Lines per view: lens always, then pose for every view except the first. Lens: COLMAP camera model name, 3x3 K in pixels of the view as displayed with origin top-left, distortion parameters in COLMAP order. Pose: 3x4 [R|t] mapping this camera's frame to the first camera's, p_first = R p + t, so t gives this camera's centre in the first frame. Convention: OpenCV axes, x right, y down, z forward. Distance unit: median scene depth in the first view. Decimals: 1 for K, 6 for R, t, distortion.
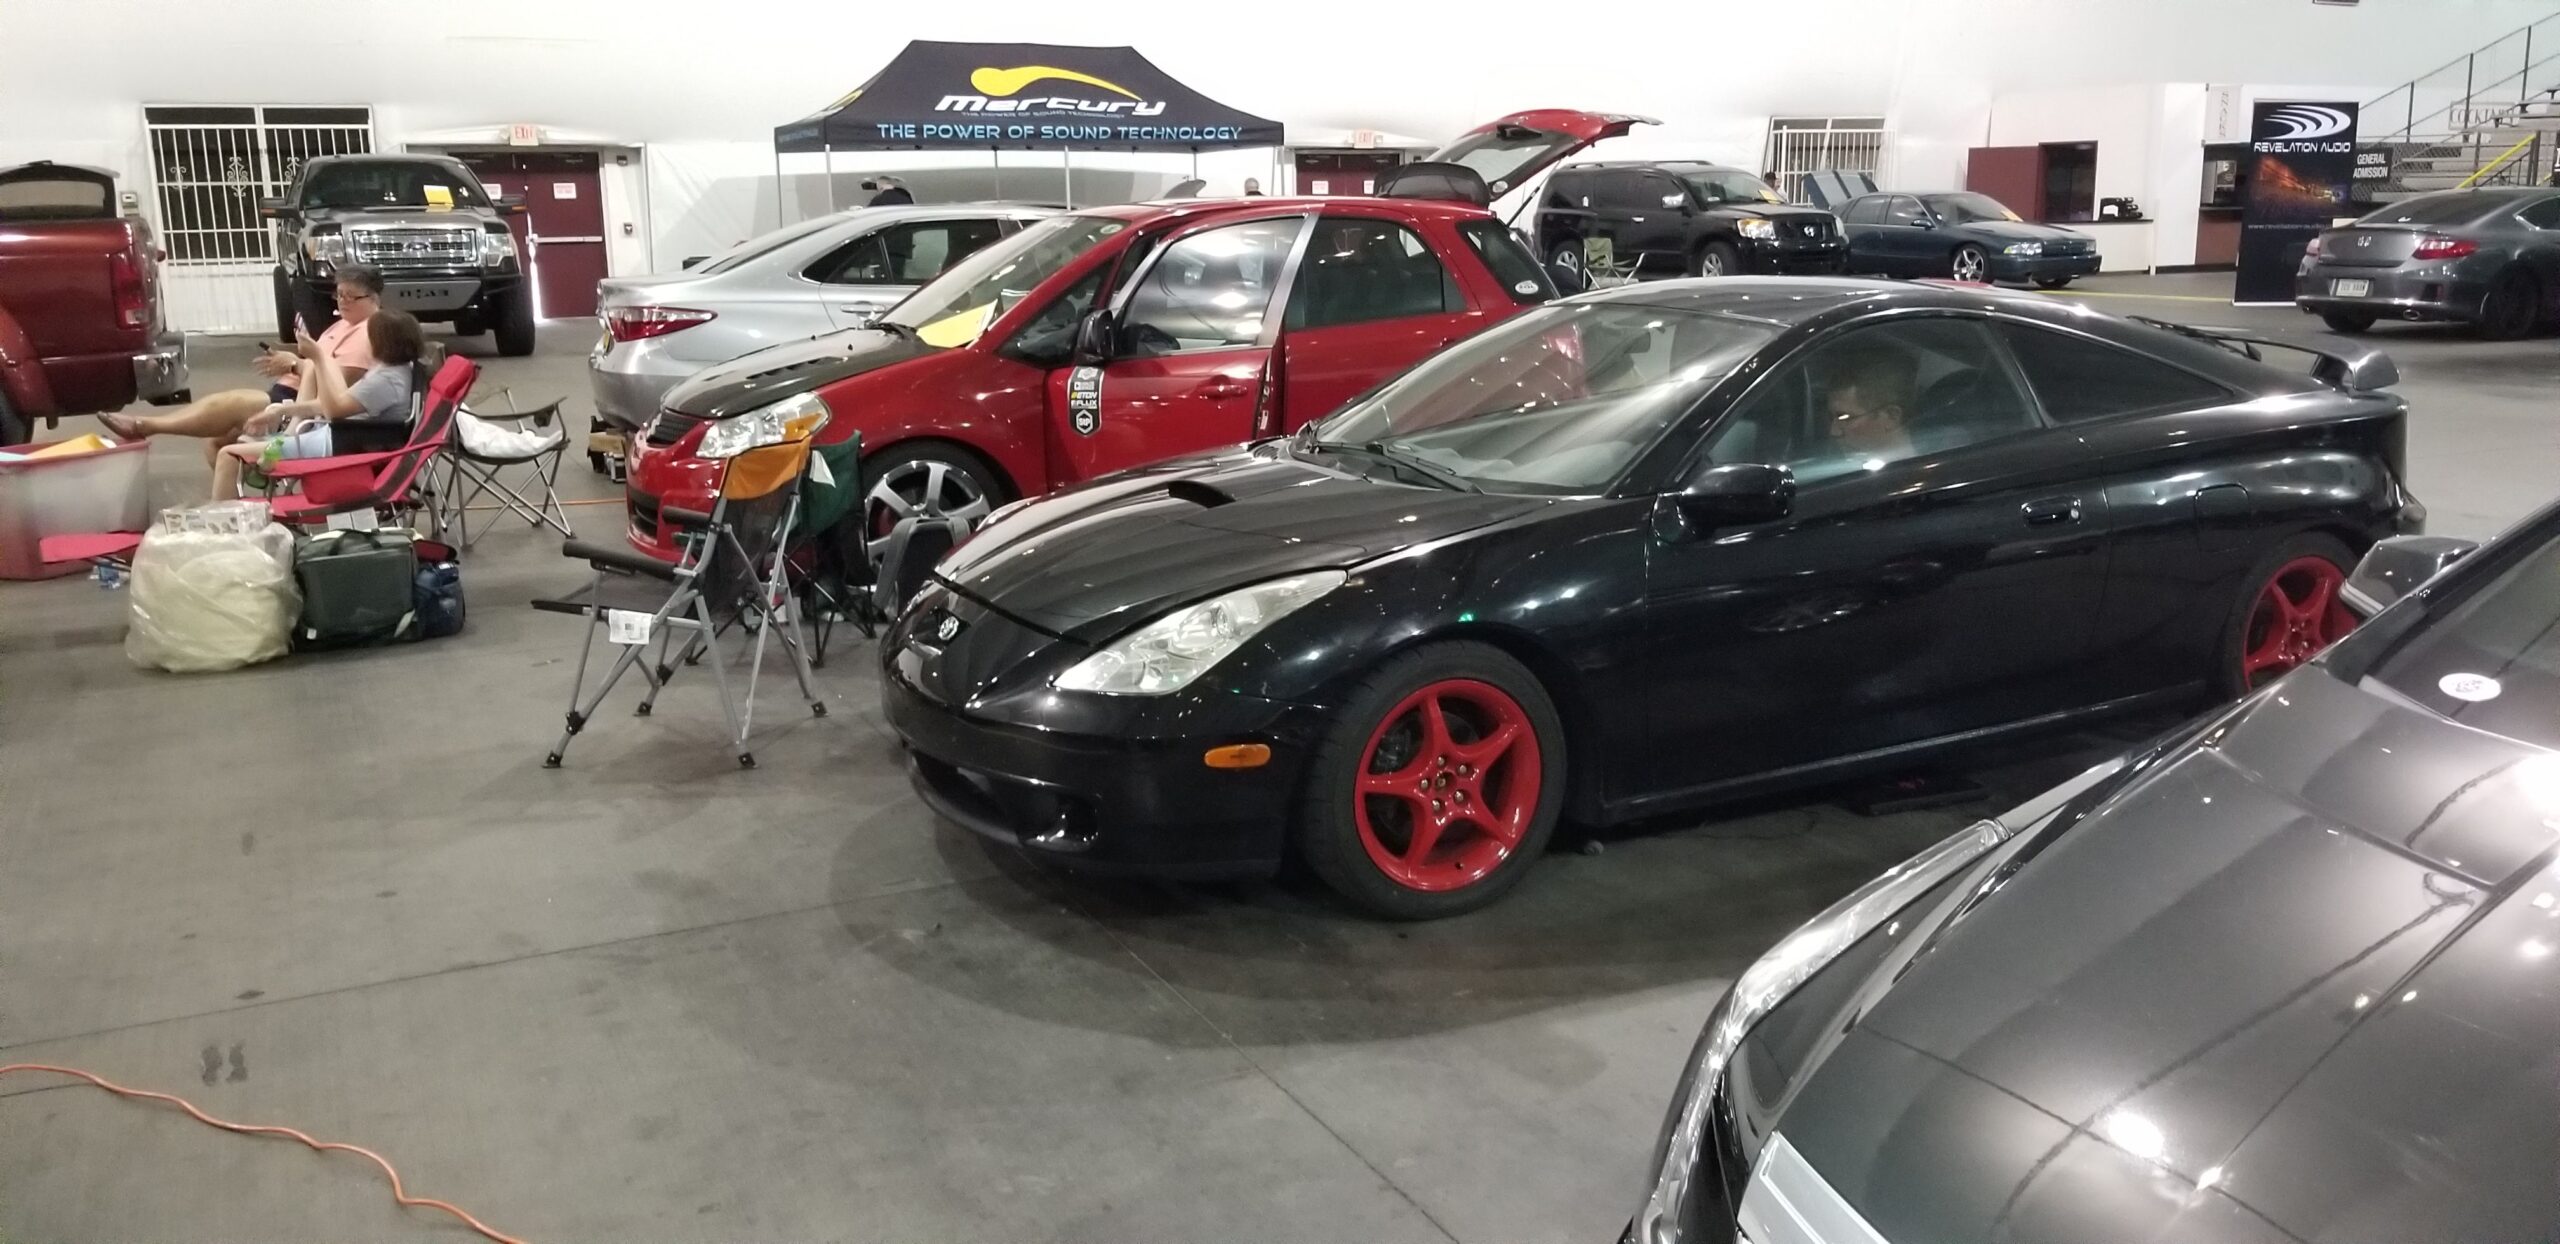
lens RADIAL K [[2019.9, 0, 1285.8], [0, 2019.9, 623.3], [0, 0, 1]] dist [0.071905, -0.124392]
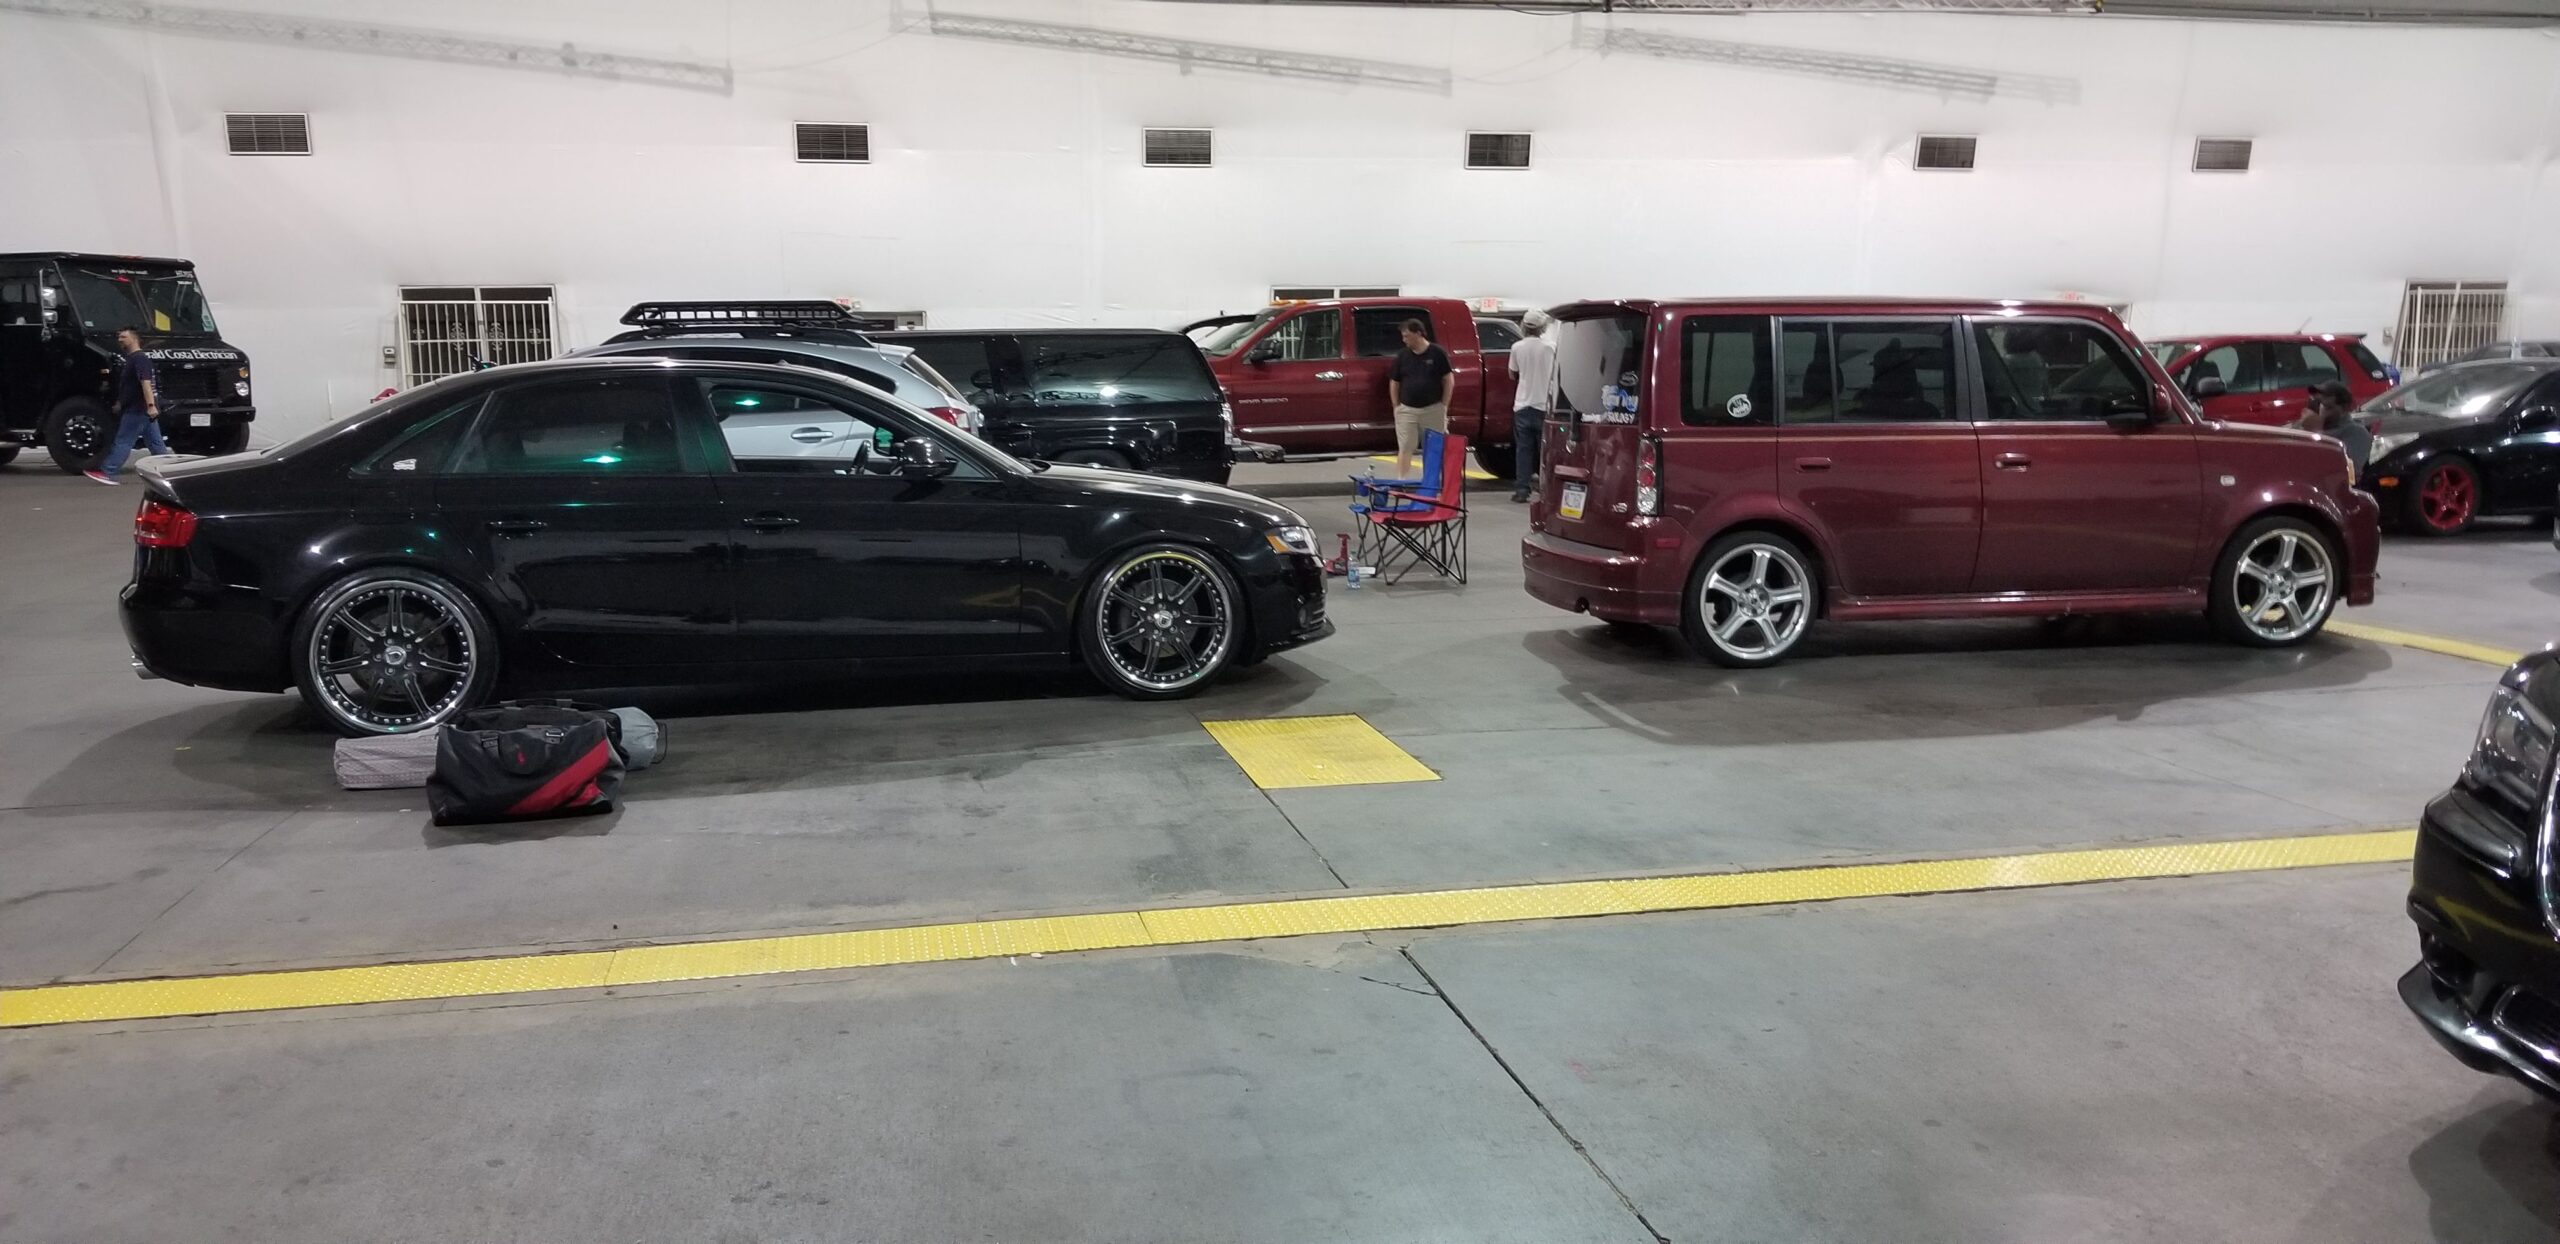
lens RADIAL K [[2019.9, 0, 1270.2], [0, 2019.9, 635.9], [0, 0, 1]] dist [0.071905, -0.124392]
pose [[0.969775, 0.034678, -0.241525, -0.162177], [-0.051092, 0.996766, -0.062033, 0.100989], [0.238592, 0.072498, 0.968410, -0.452307]]
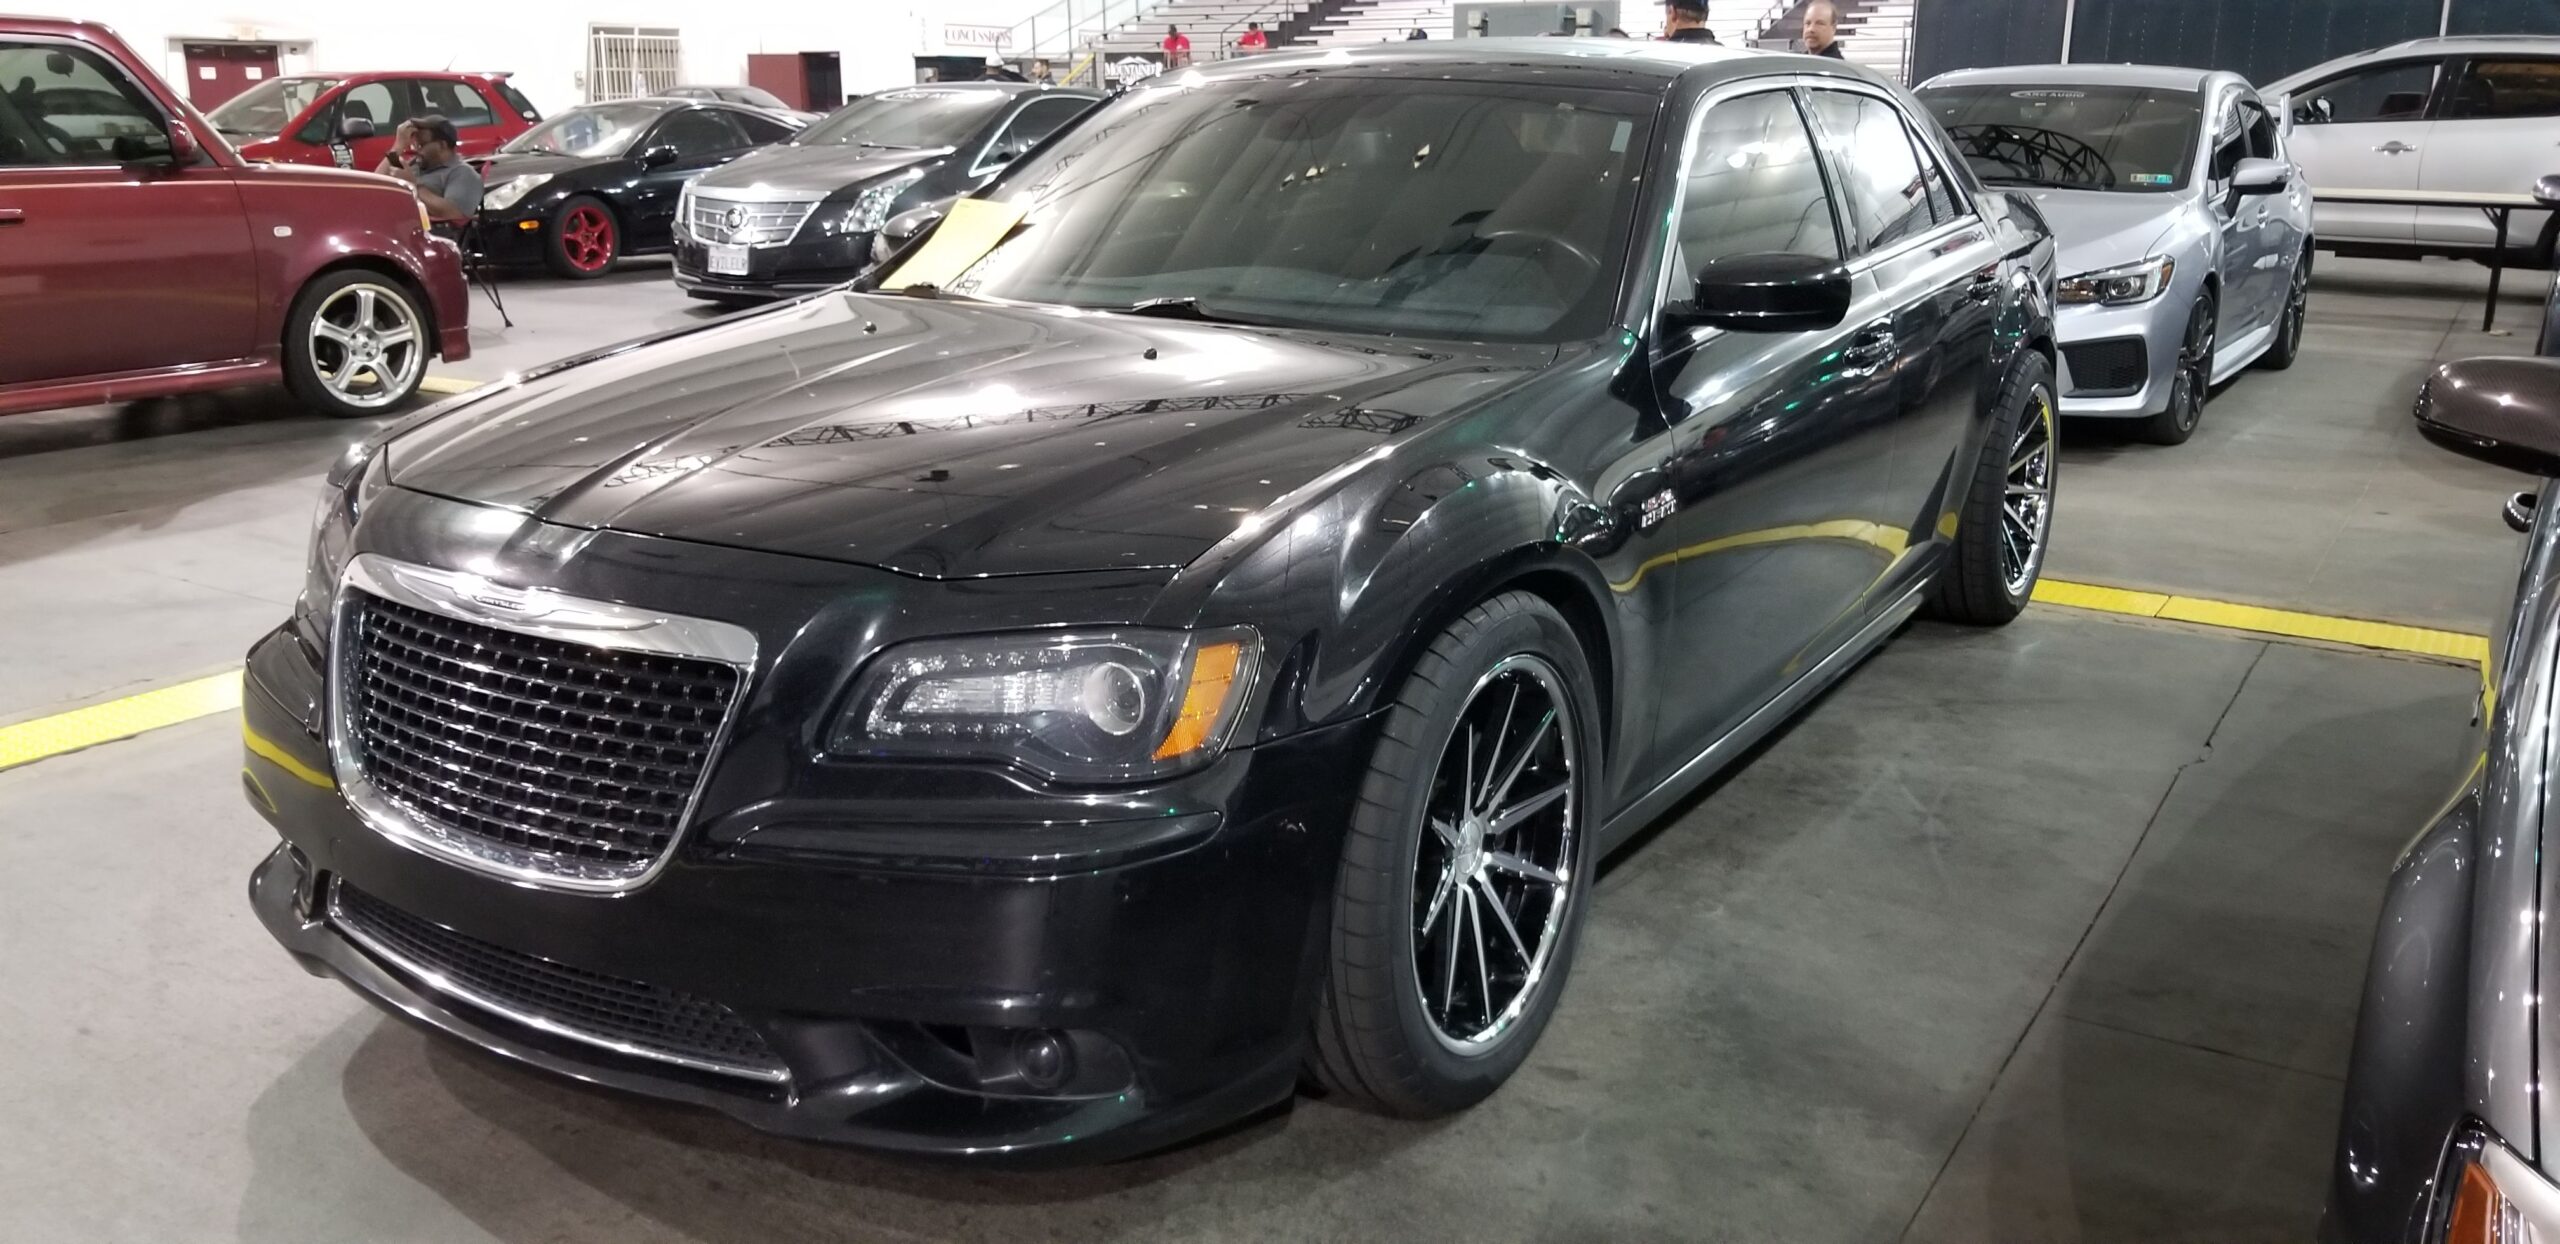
lens RADIAL K [[2019.9, 0, 1303.2], [0, 2019.9, 622.4], [0, 0, 1]] dist [0.071905, -0.124392]
pose [[0.844028, -0.125431, 0.521425, -0.125532], [0.102085, 0.992064, 0.073401, 0.095866], [-0.526493, -0.008723, 0.850135, -0.418619]]
